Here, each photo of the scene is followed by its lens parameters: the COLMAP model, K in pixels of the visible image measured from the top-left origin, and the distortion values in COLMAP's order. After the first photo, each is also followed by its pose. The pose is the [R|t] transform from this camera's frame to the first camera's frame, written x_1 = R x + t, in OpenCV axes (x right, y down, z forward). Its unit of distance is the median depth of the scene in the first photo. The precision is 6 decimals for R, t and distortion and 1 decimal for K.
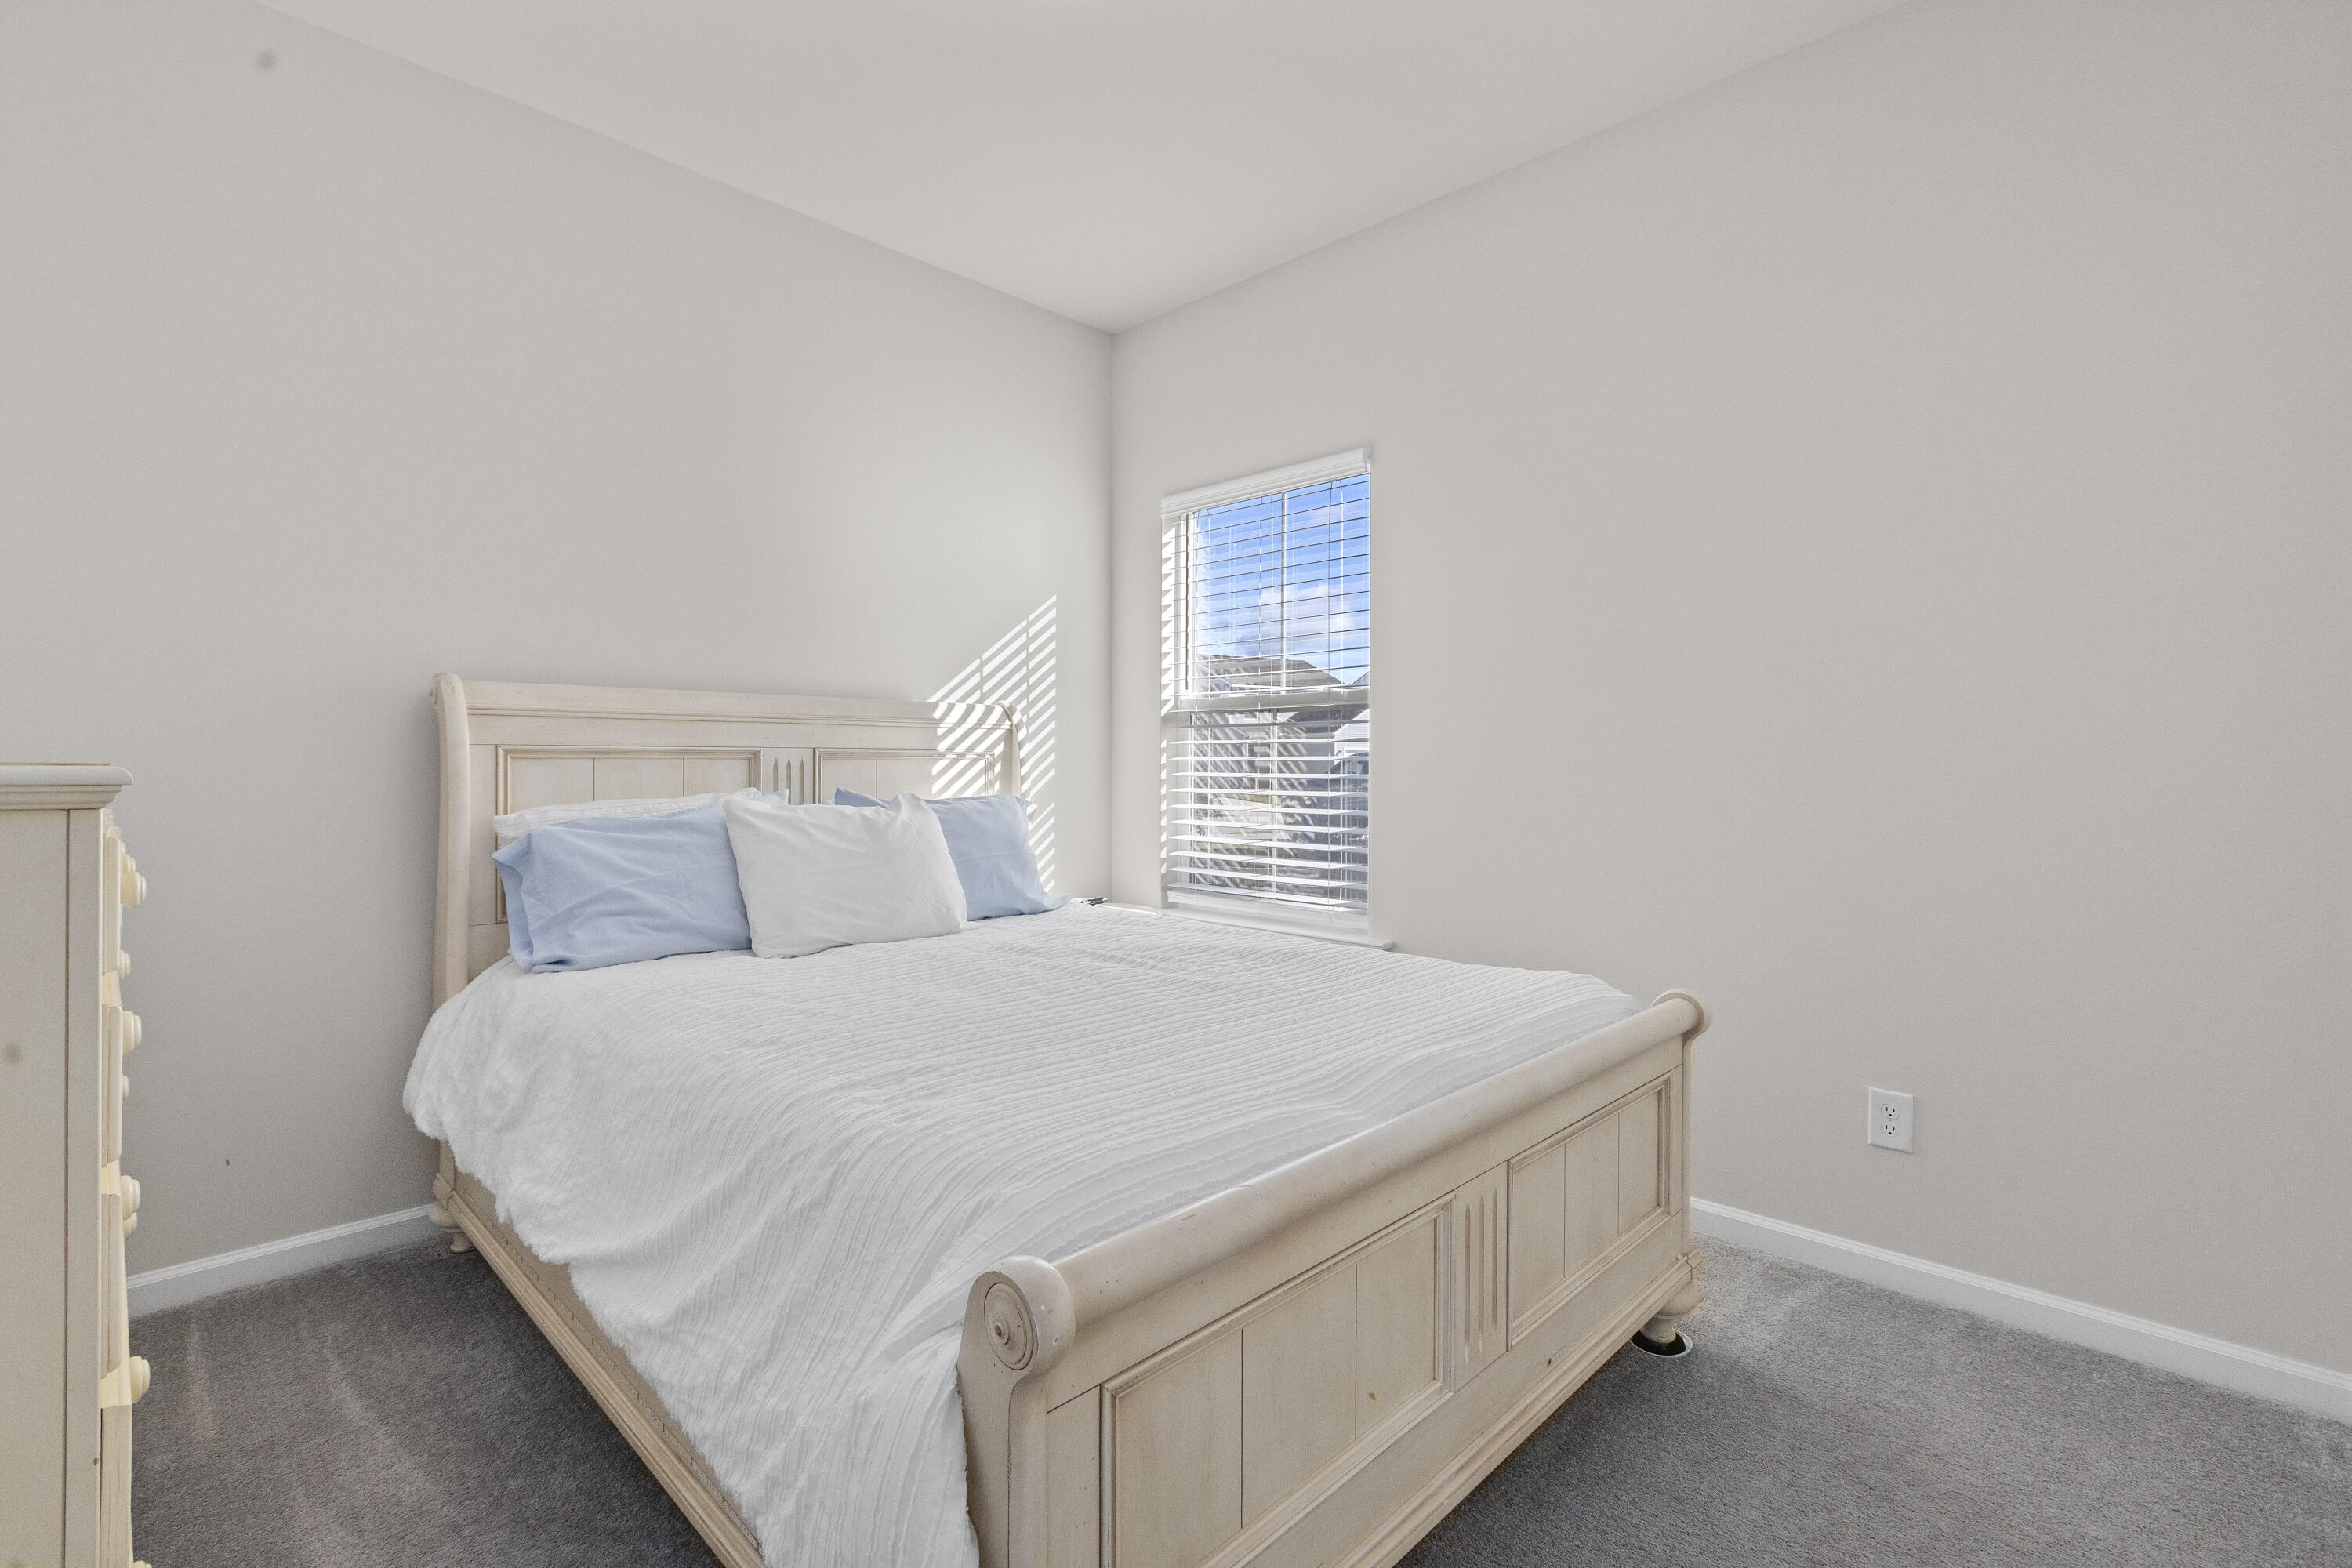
lens RADIAL K [[1064.8, 0, 1172.3], [0, 1064.8, 762.9], [0, 0, 1]] dist [-0.000177, -0.000402]
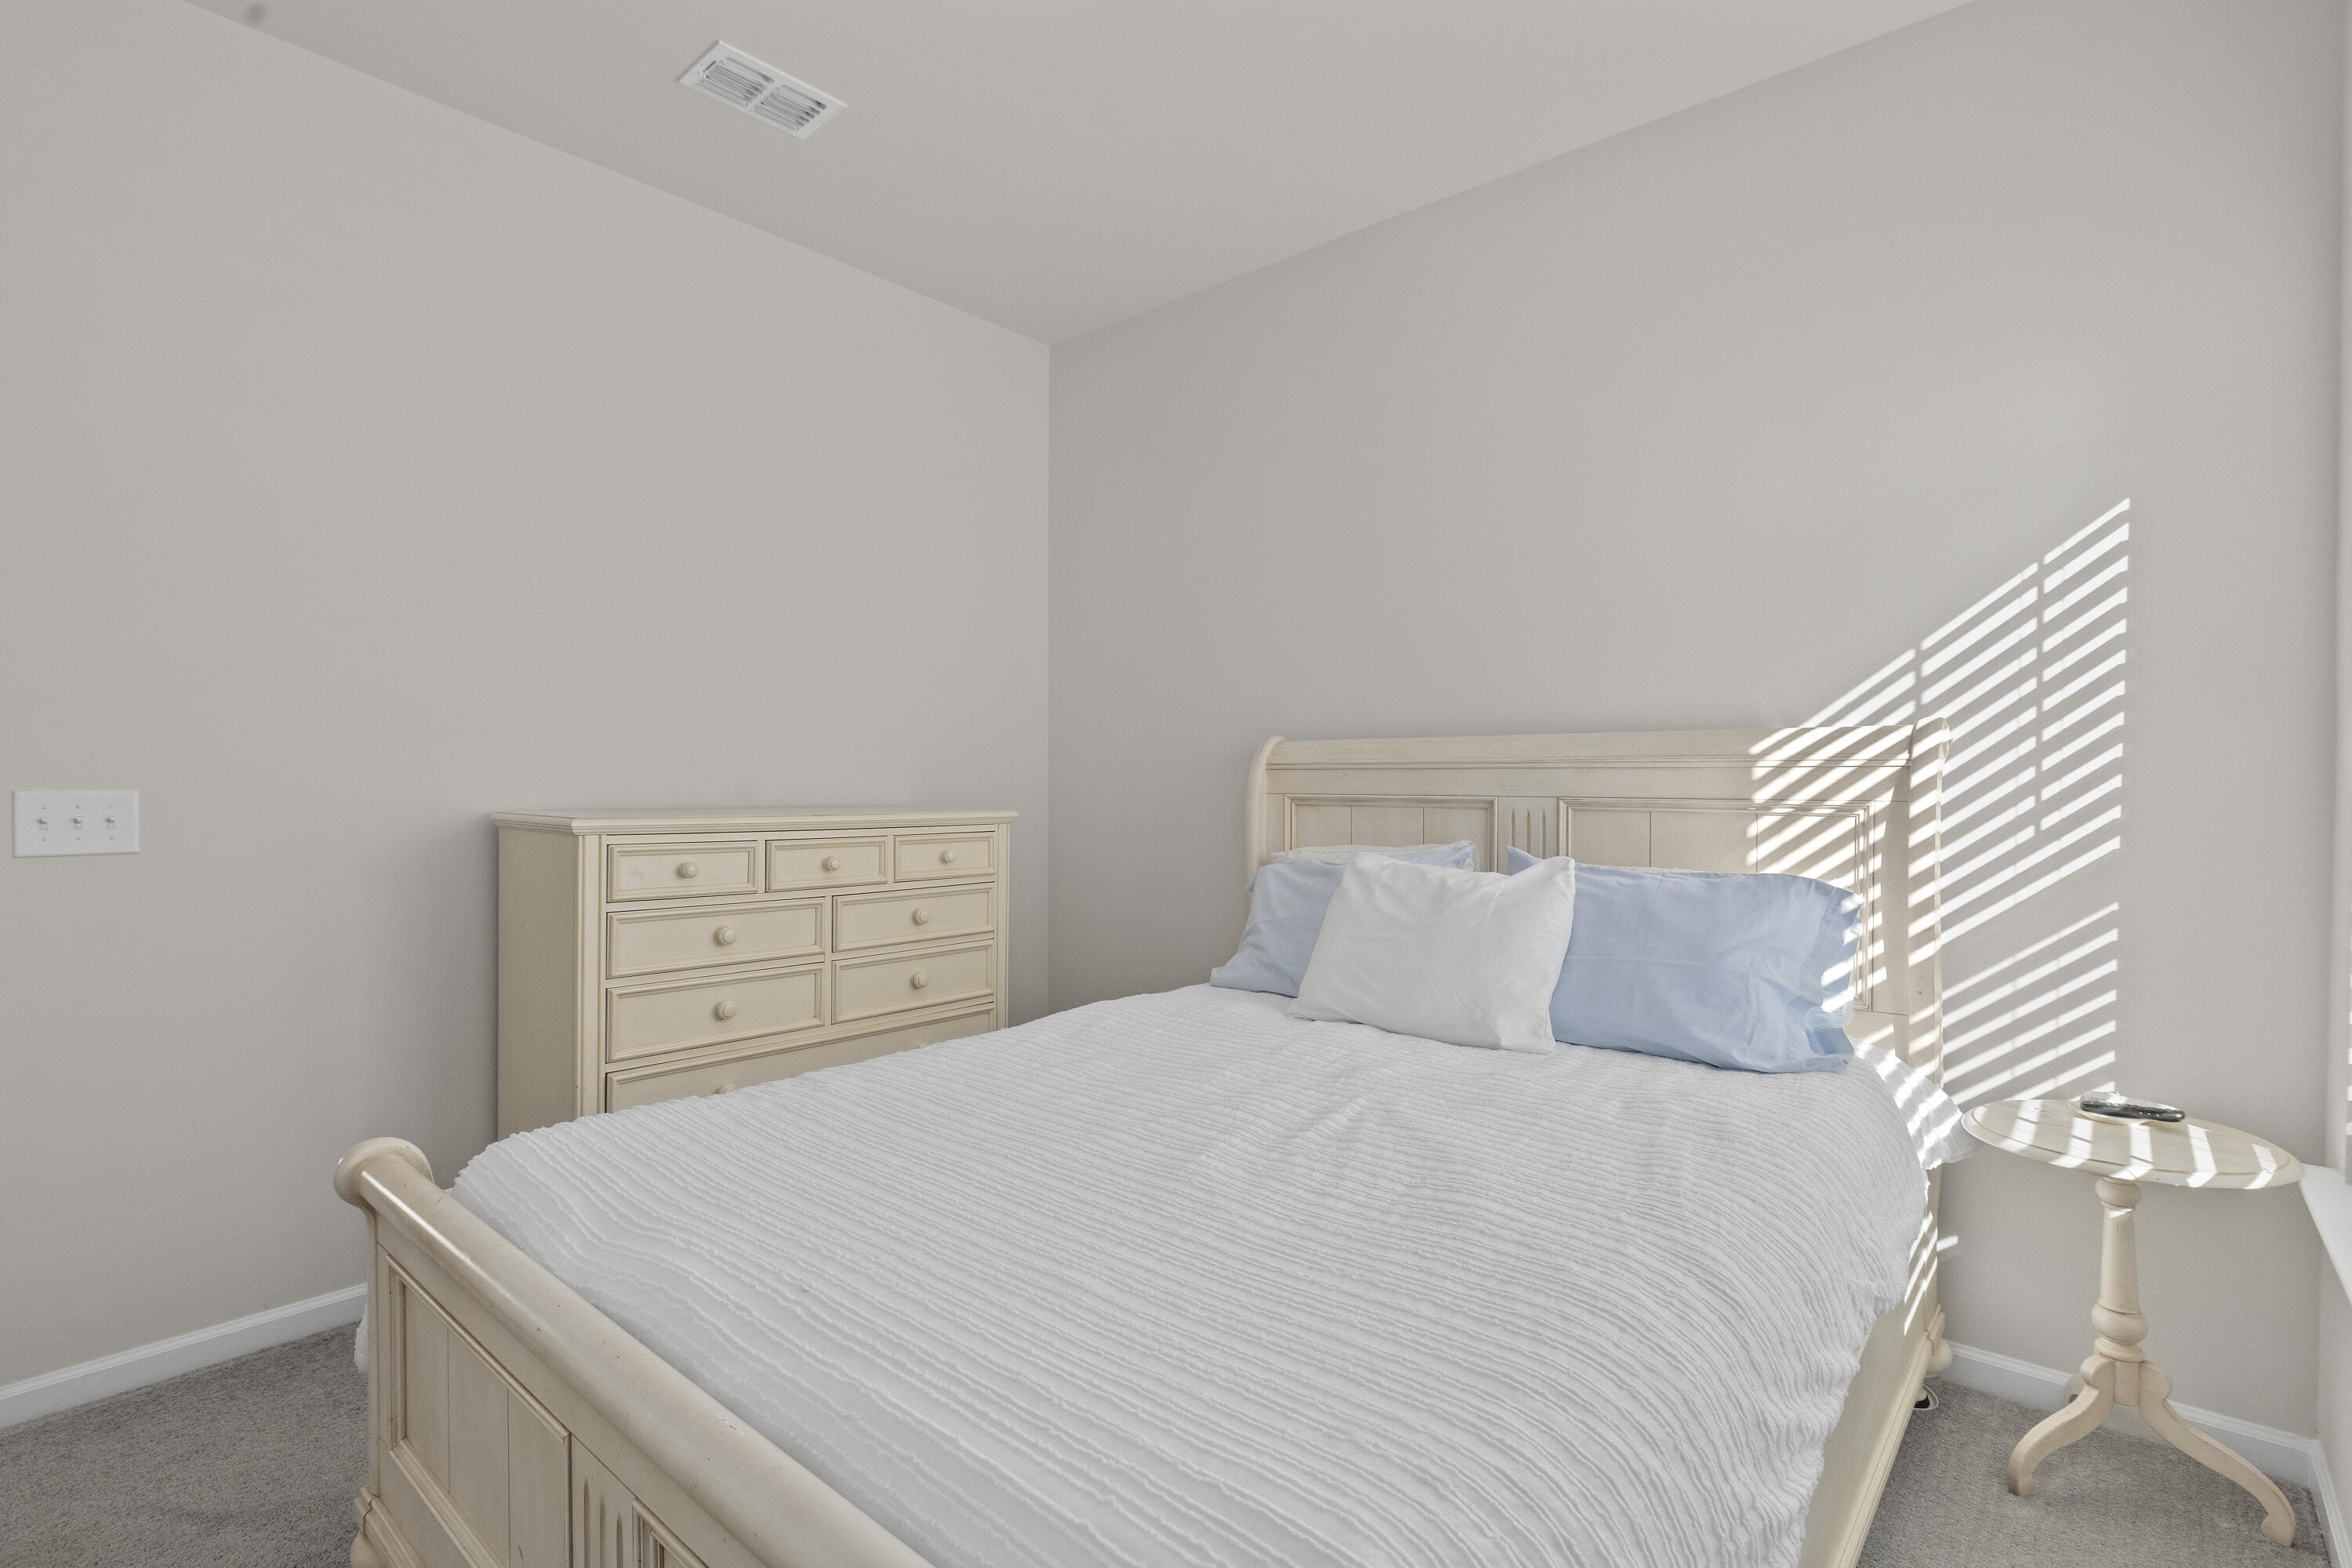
lens RADIAL K [[1064.8, 0, 1172.3], [0, 1064.8, 762.9], [0, 0, 1]] dist [-0.000177, -0.000402]
pose [[0.054078, -0.023029, -0.998271, 0.424059], [-0.009585, 0.999676, -0.023580, -0.016455], [0.998491, 0.010843, 0.053840, 0.593679]]
